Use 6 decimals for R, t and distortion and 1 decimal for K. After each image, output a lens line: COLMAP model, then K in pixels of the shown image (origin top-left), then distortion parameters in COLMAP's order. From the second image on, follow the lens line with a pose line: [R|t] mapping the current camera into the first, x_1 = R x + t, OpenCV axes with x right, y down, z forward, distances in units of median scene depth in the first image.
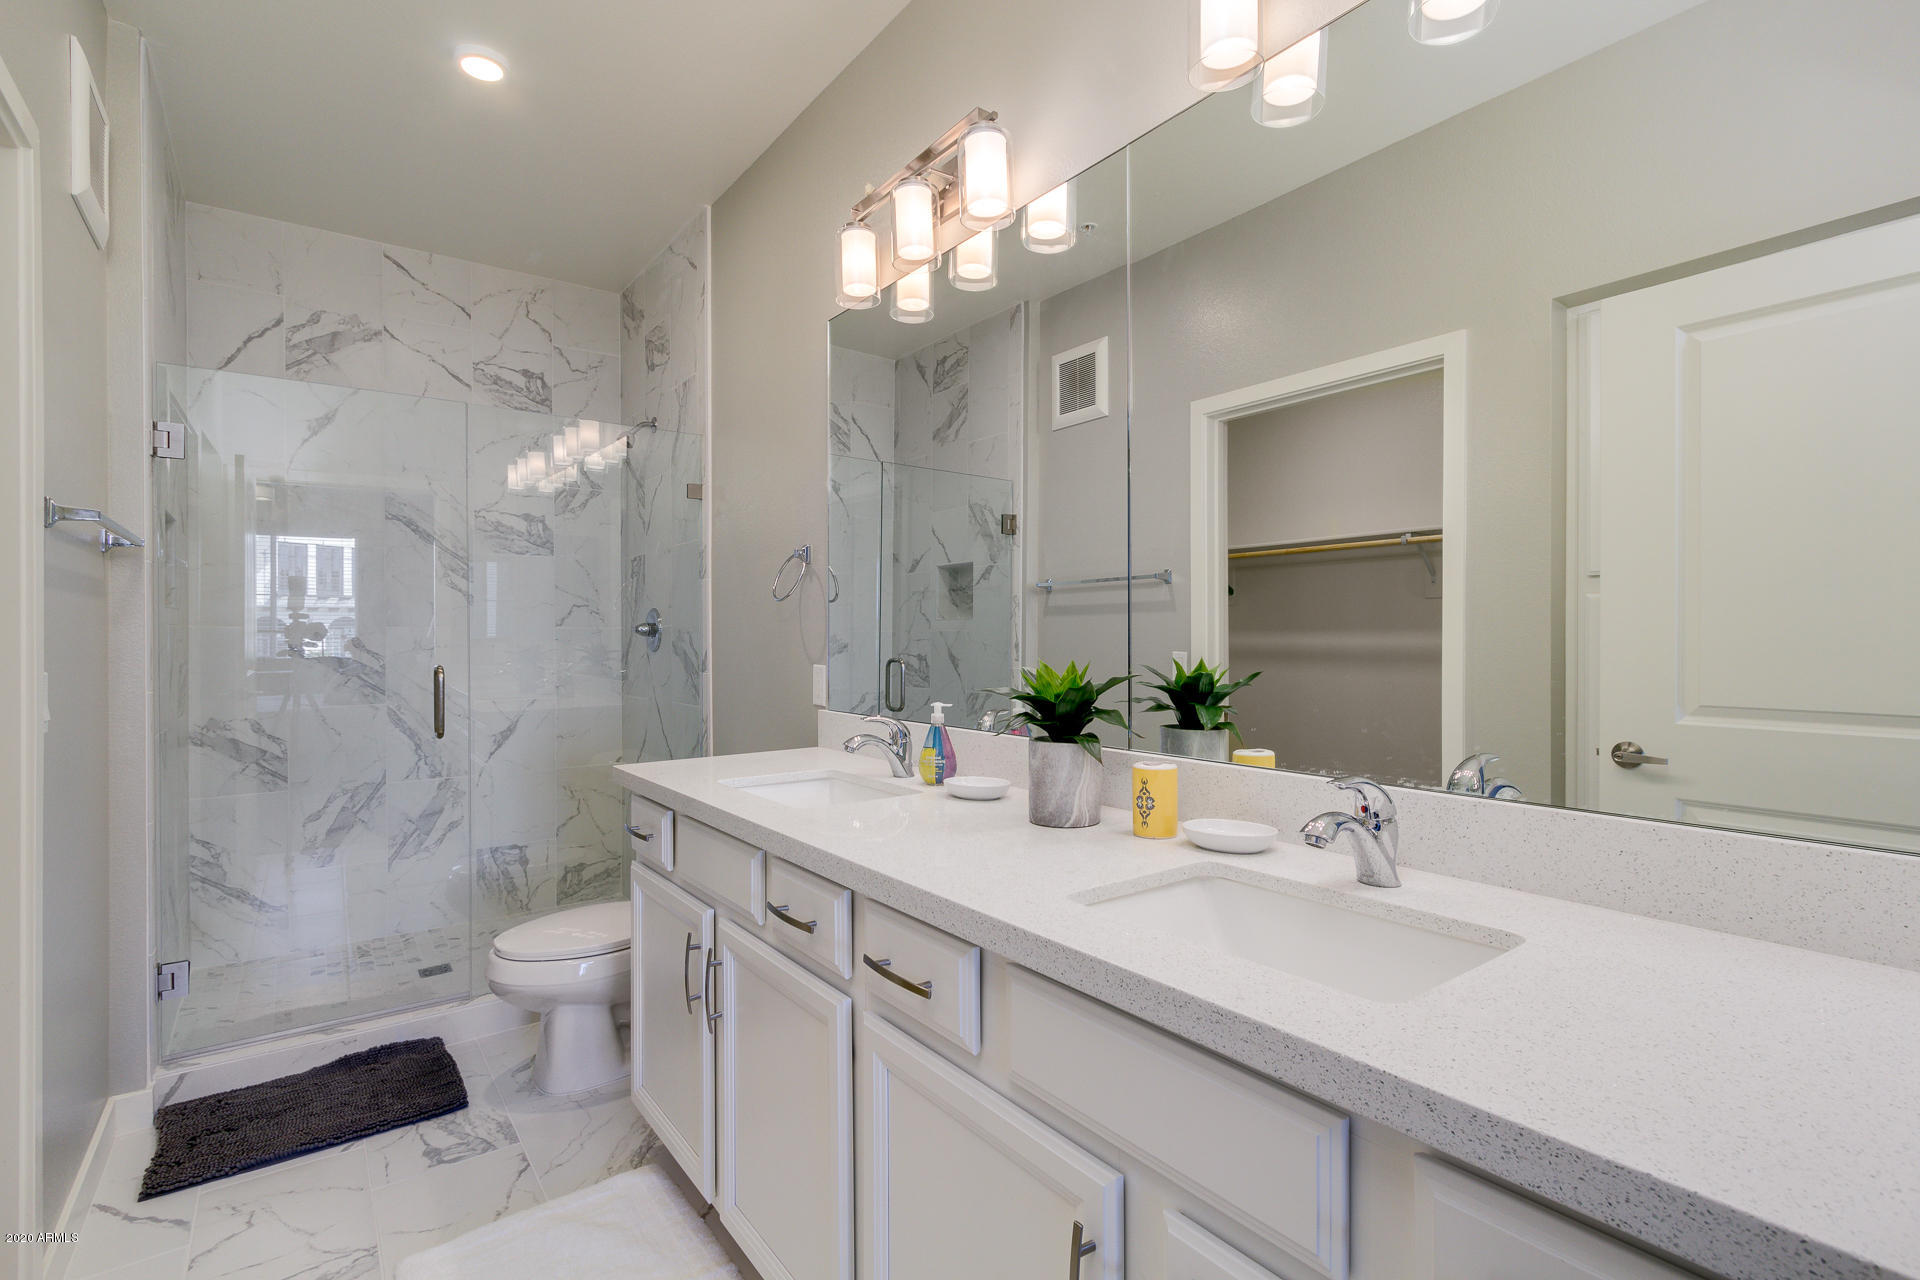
lens RADIAL K [[874.5, 0, 965.2], [0, 874.5, 641.0], [0, 0, 1]] dist [0.003404, 0.001019]
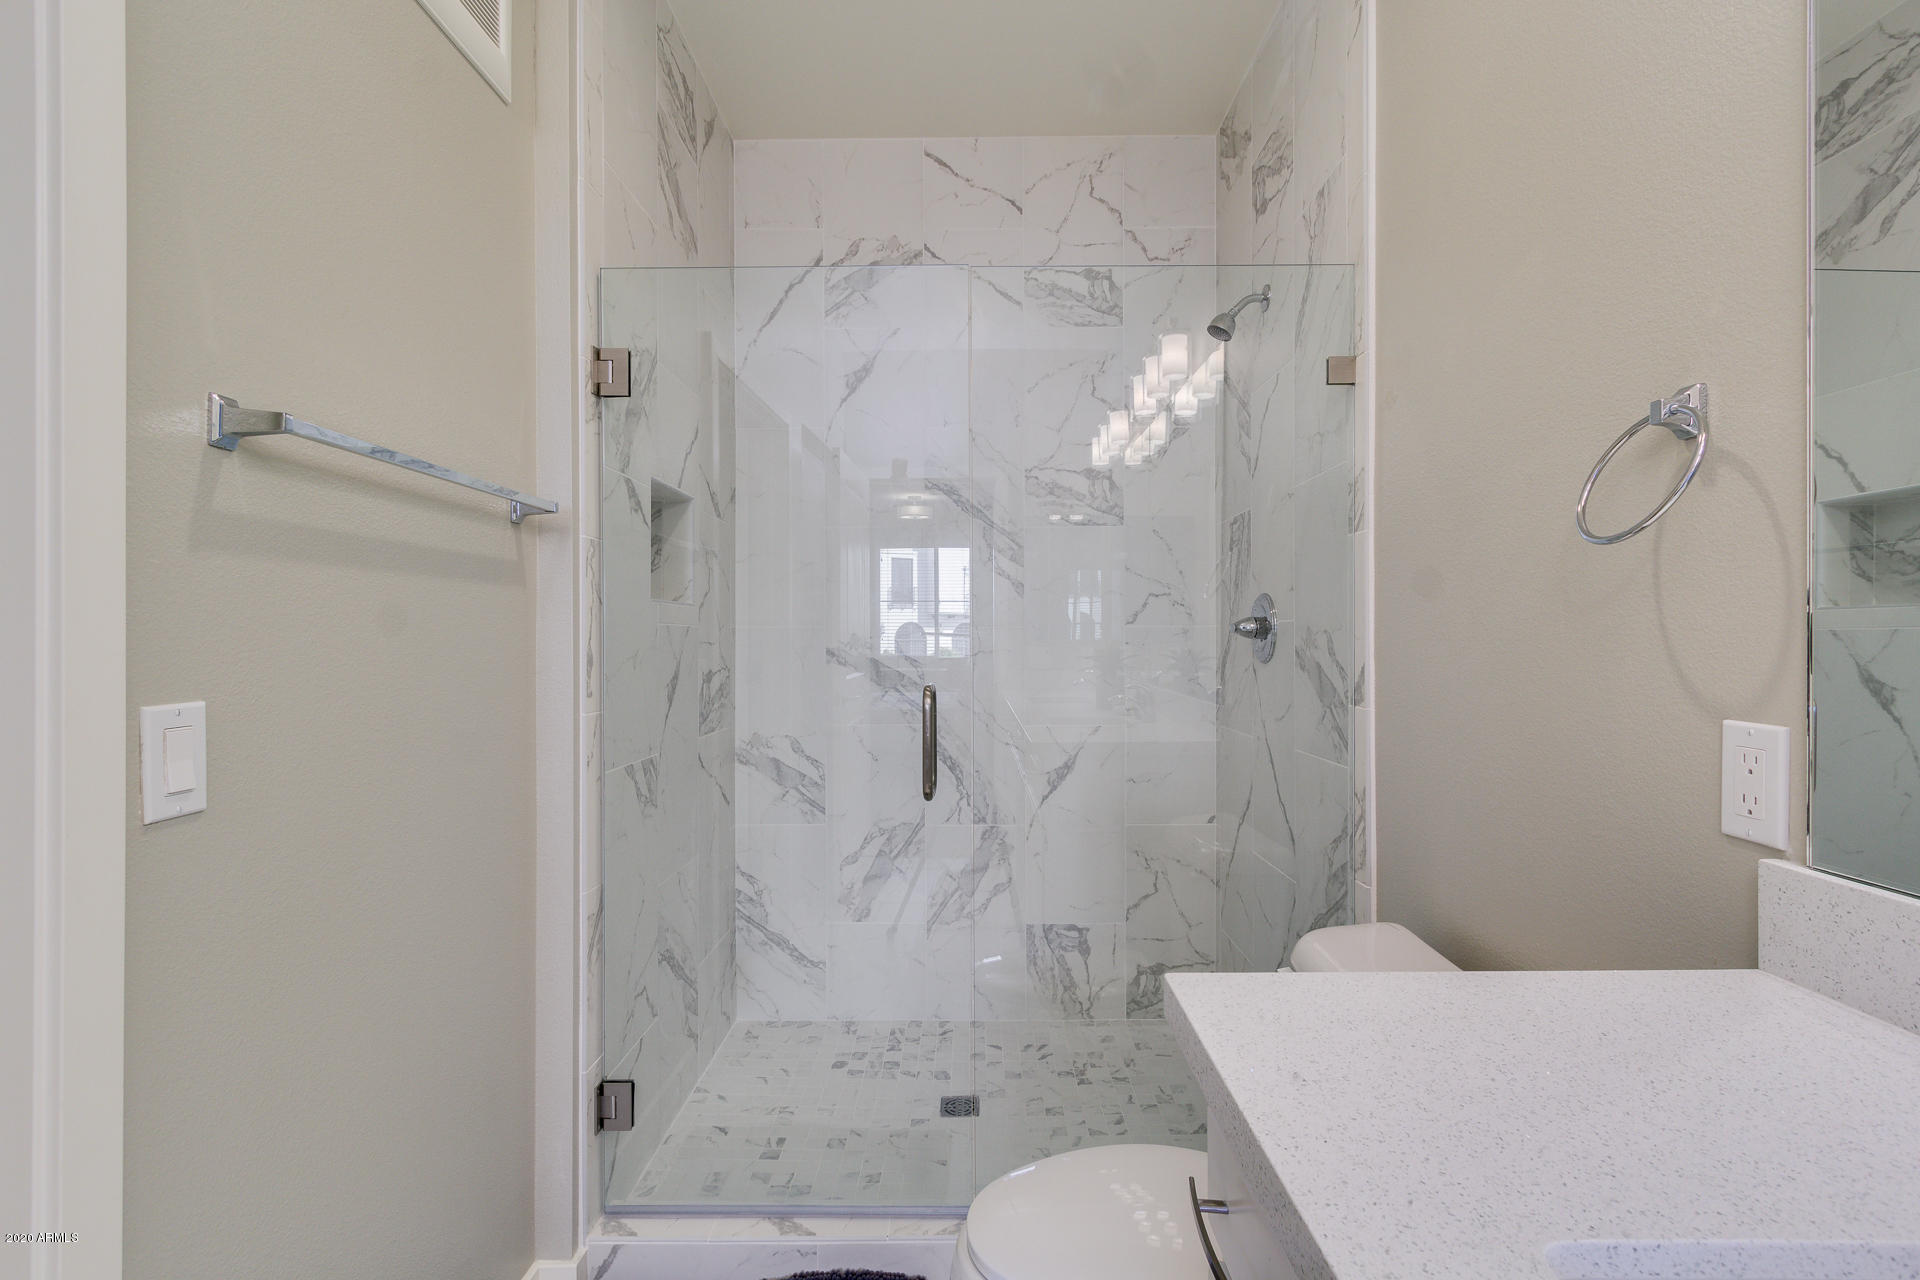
lens RADIAL K [[874.5, 0, 965.2], [0, 874.5, 641.0], [0, 0, 1]] dist [0.003404, 0.001019]
pose [[0.785503, 0.002200, -0.618854, -0.142570], [-0.003998, 0.999991, -0.001520, -0.001956], [0.618845, 0.003668, 0.785504, 0.392676]]
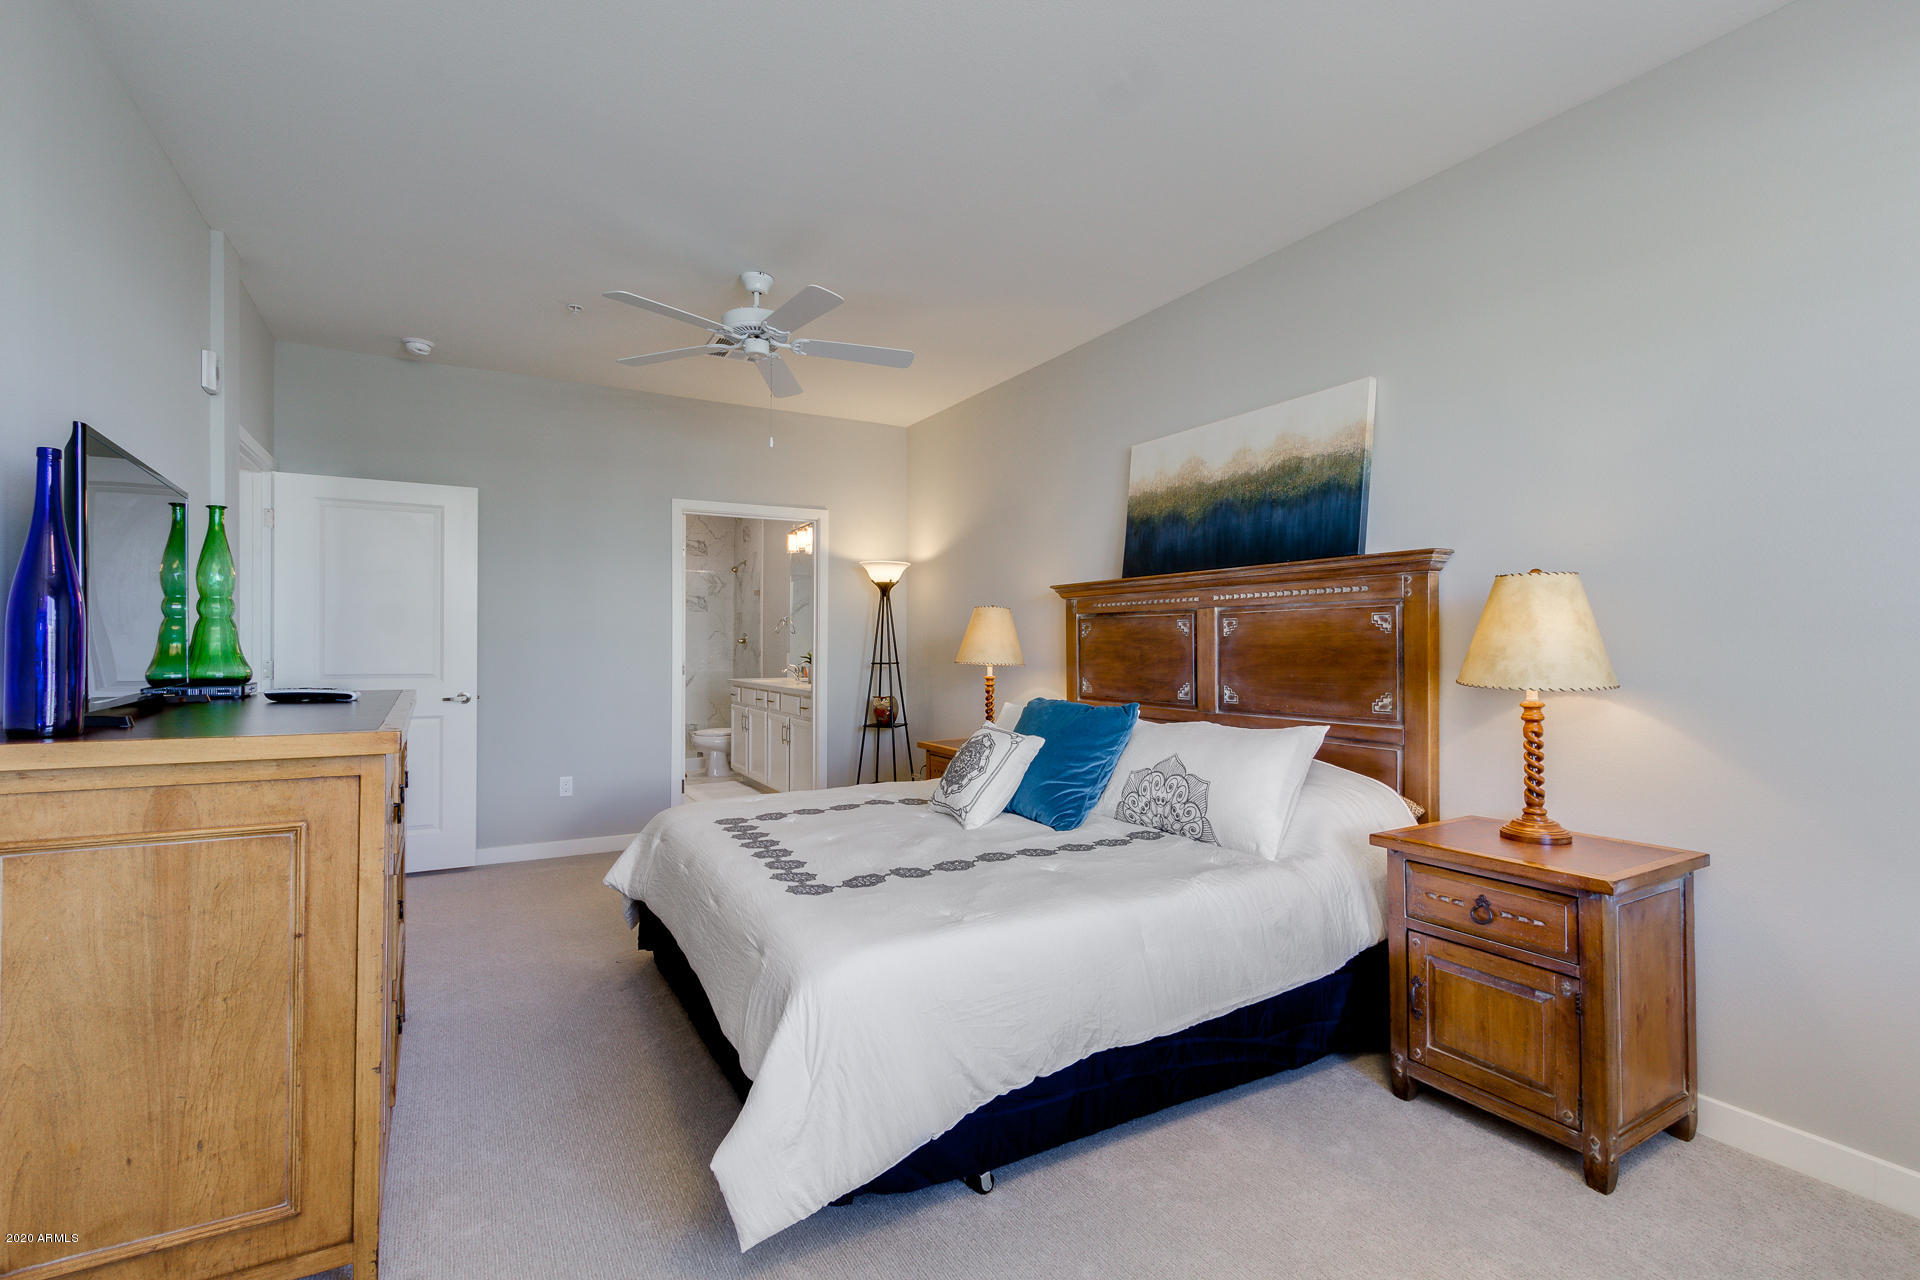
lens RADIAL K [[874.5, 0, 965.2], [0, 874.5, 641.0], [0, 0, 1]] dist [0.003404, 0.001019]
pose [[0.990740, 0.004721, -0.135689, 0.662660], [-0.005666, 0.999962, -0.006581, -0.000853], [0.135653, 0.007289, 0.990730, -1.523680]]
